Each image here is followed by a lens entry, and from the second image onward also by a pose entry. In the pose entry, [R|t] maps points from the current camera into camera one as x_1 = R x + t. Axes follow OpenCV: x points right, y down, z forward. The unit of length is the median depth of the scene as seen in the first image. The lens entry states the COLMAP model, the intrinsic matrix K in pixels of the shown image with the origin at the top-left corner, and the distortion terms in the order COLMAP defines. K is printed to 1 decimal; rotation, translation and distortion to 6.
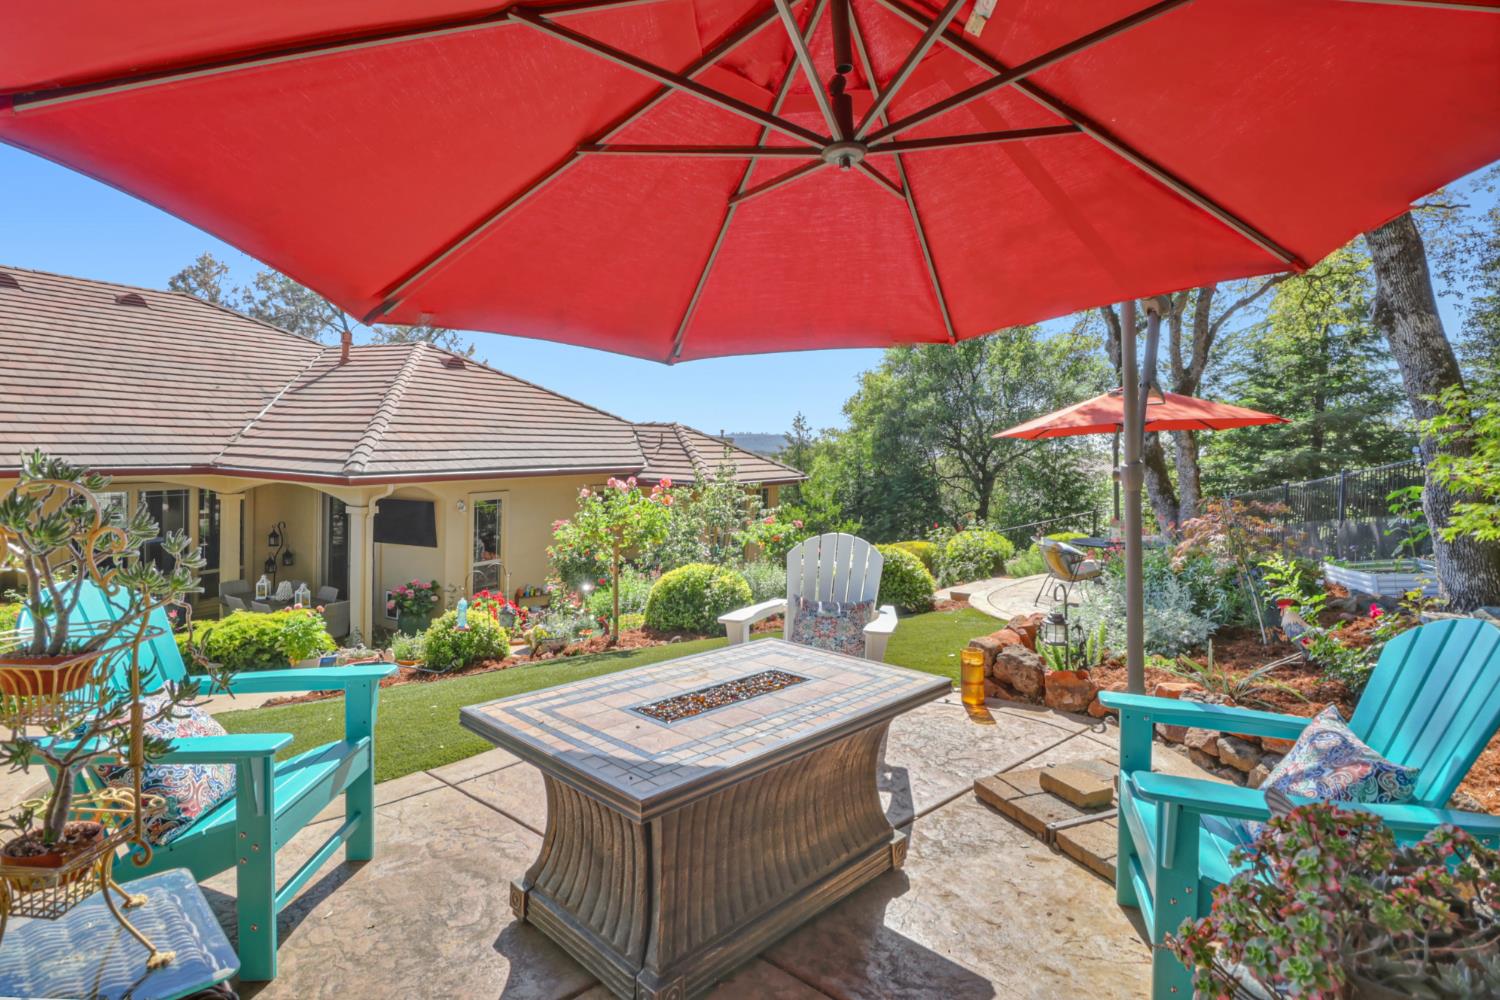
lens RADIAL K [[715.4, 0, 743.4], [0, 715.4, 495.5], [0, 0, 1]] dist [-0.003958, -0.010598]
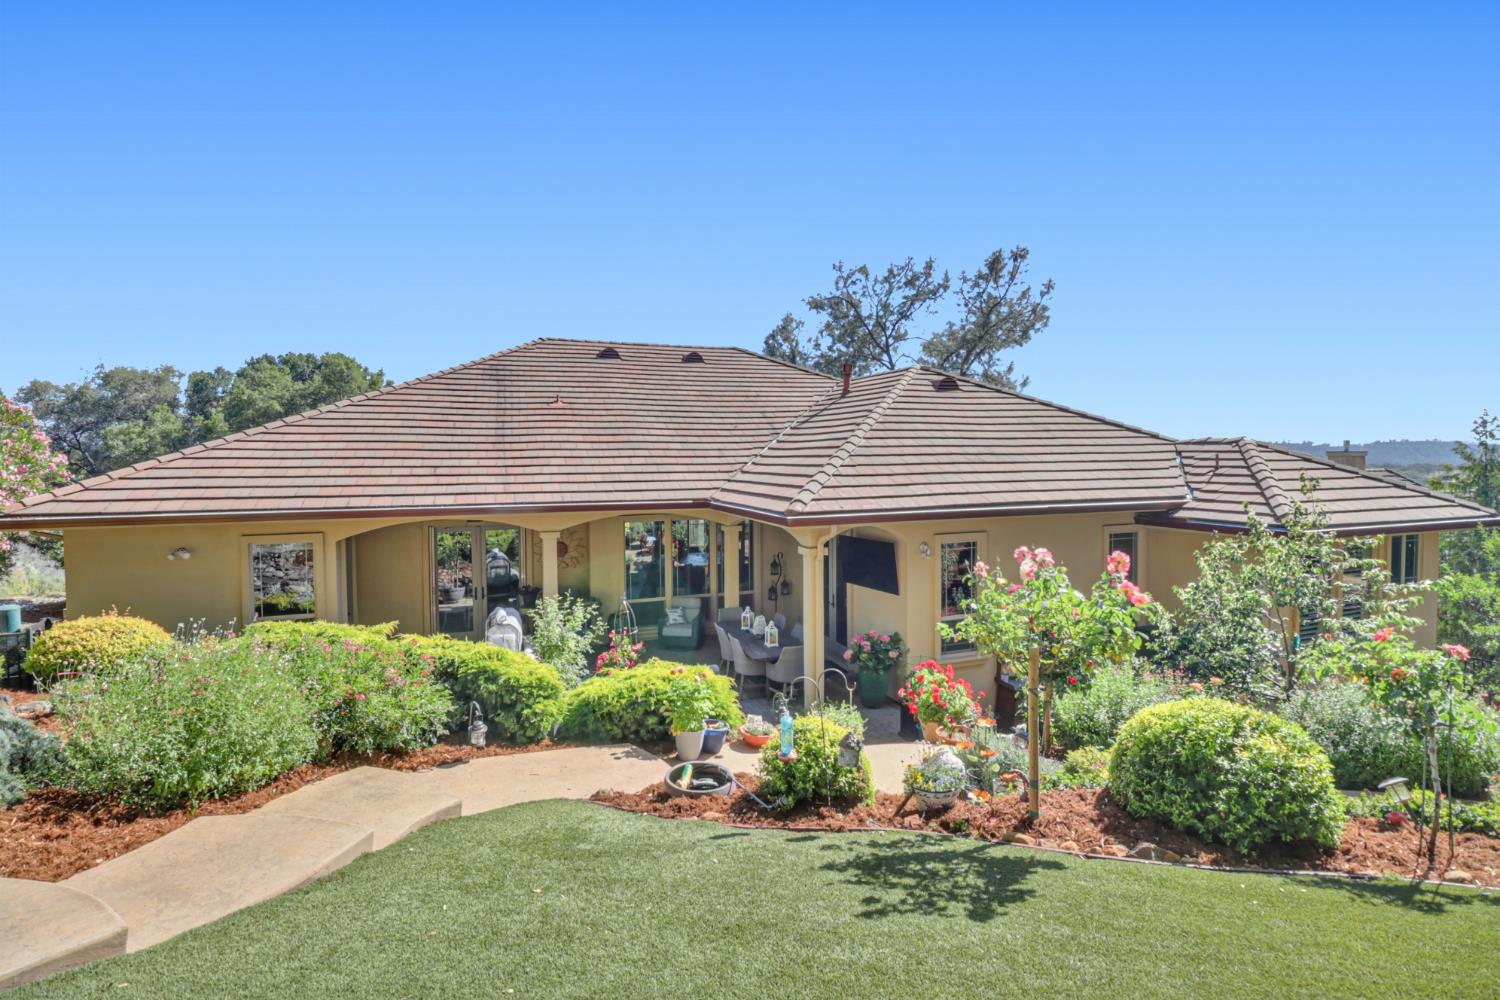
lens RADIAL K [[715.4, 0, 759.6], [0, 715.4, 486.2], [0, 0, 1]] dist [-0.003958, -0.010598]
pose [[0.744935, -0.003089, -0.667130, 0.027908], [-0.024261, 0.999202, -0.031718, -0.028298], [0.666695, 0.039813, 0.744266, 0.225725]]
